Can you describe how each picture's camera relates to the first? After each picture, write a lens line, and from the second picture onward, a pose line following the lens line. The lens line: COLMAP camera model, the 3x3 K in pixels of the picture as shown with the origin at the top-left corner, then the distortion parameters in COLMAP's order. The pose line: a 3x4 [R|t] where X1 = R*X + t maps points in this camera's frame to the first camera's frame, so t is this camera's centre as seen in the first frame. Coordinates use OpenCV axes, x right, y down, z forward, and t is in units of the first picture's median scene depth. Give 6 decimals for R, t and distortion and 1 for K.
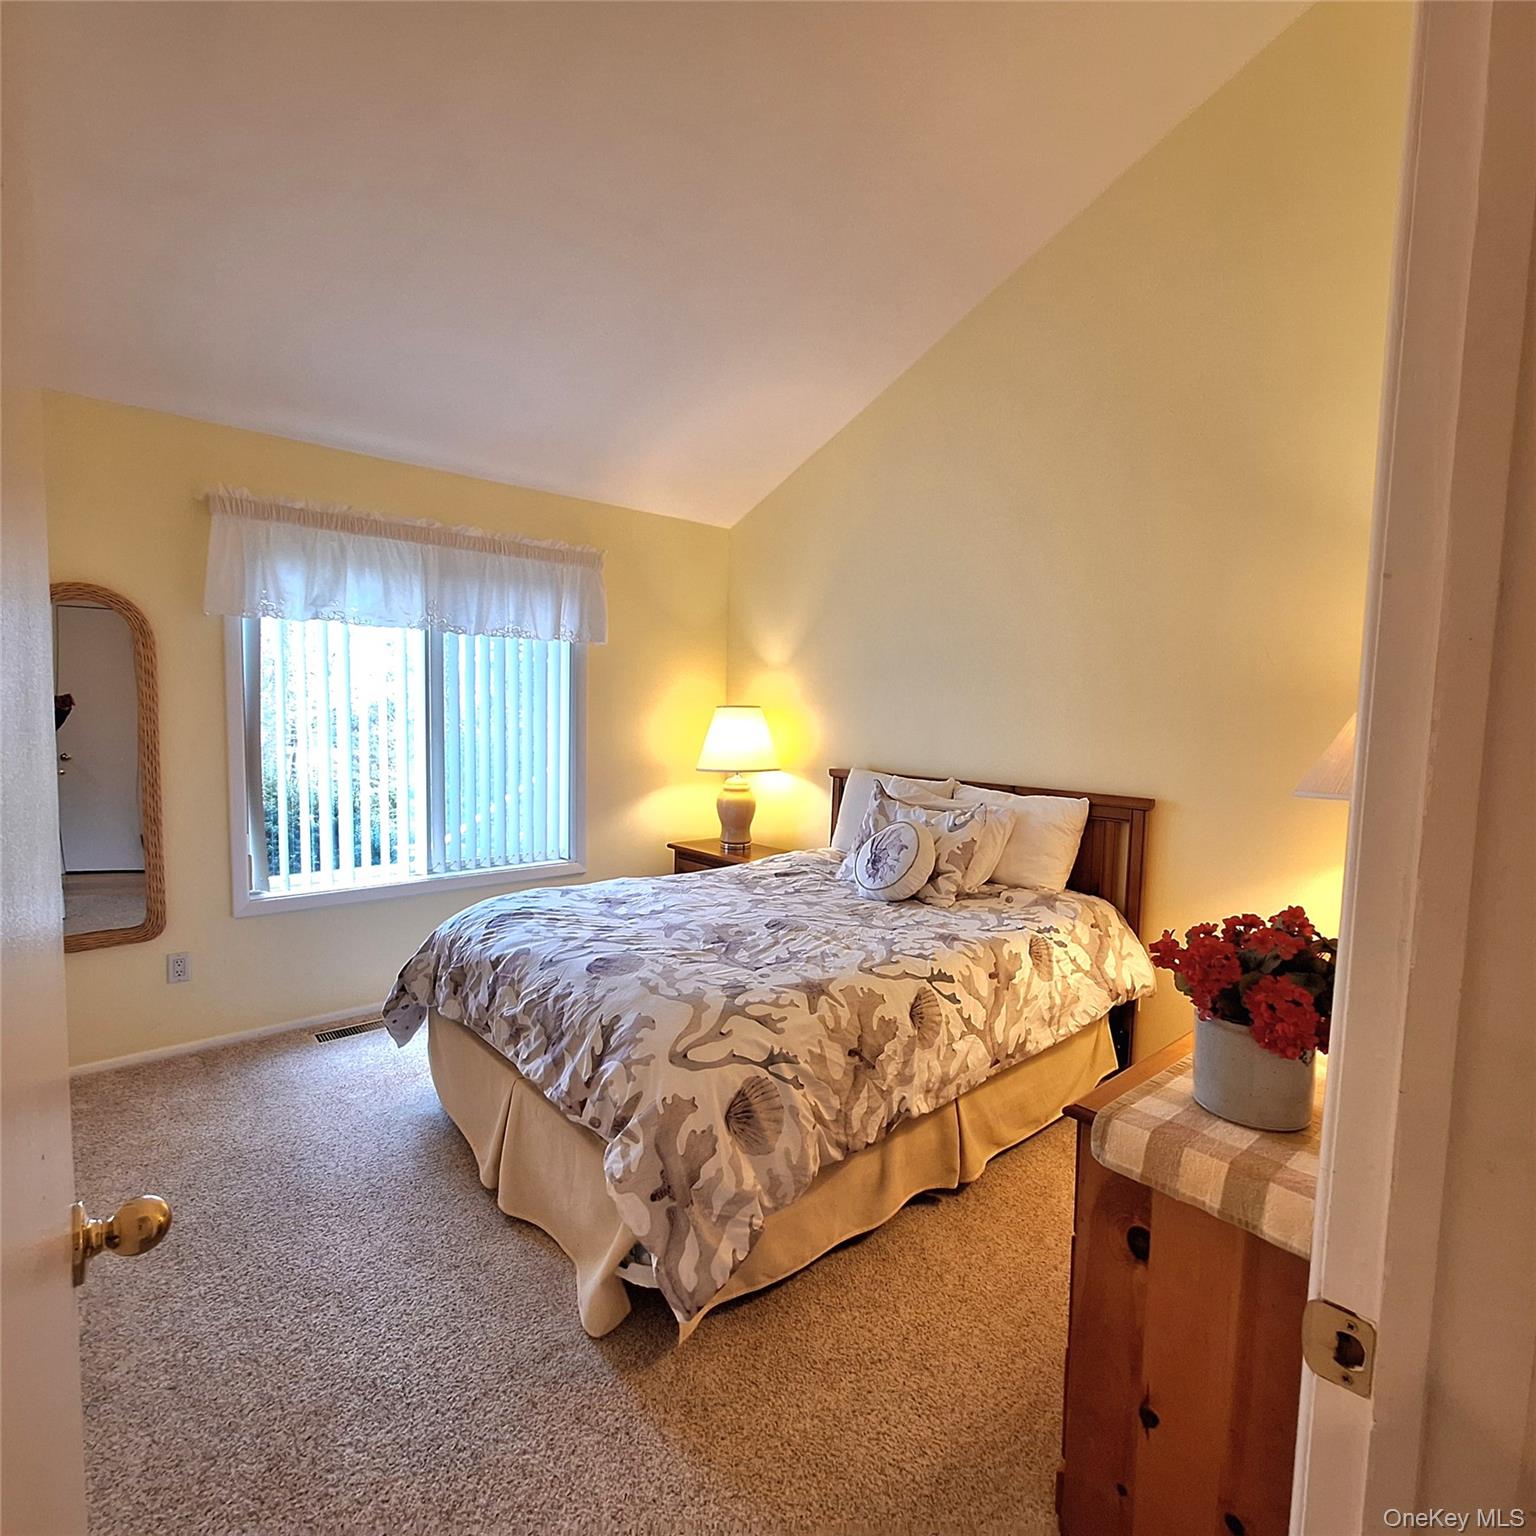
lens RADIAL K [[815.1, 0, 768.0], [0, 815.1, 768.0], [0, 0, 1]] dist [-0.035080, 0.000045]
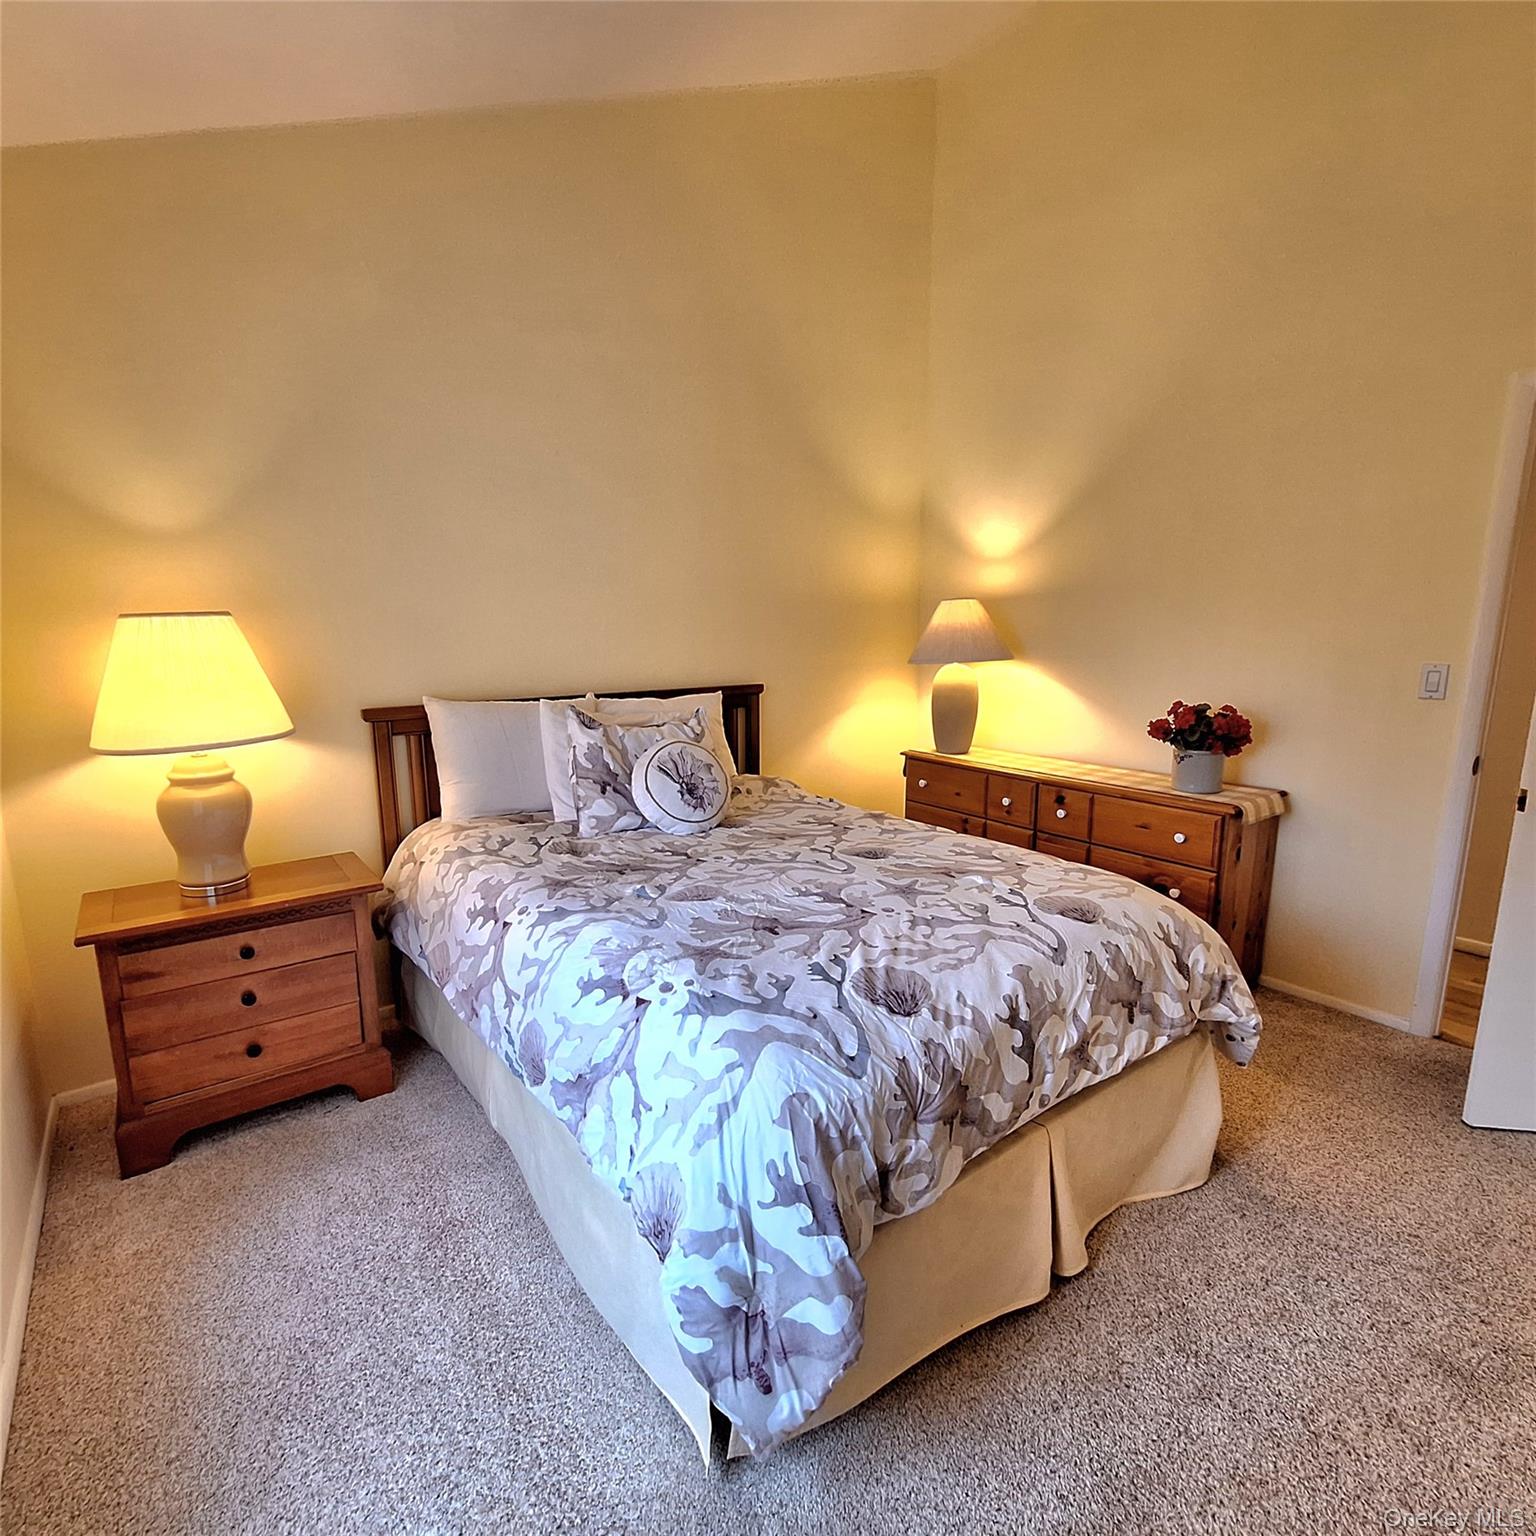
lens RADIAL K [[815.1, 0, 768.0], [0, 815.1, 768.0], [0, 0, 1]] dist [-0.035080, 0.000045]
pose [[0.064279, -0.199789, 0.977728, -0.854642], [0.079686, 0.977653, 0.194535, -0.085946], [-0.994745, 0.065407, 0.078763, 1.025418]]
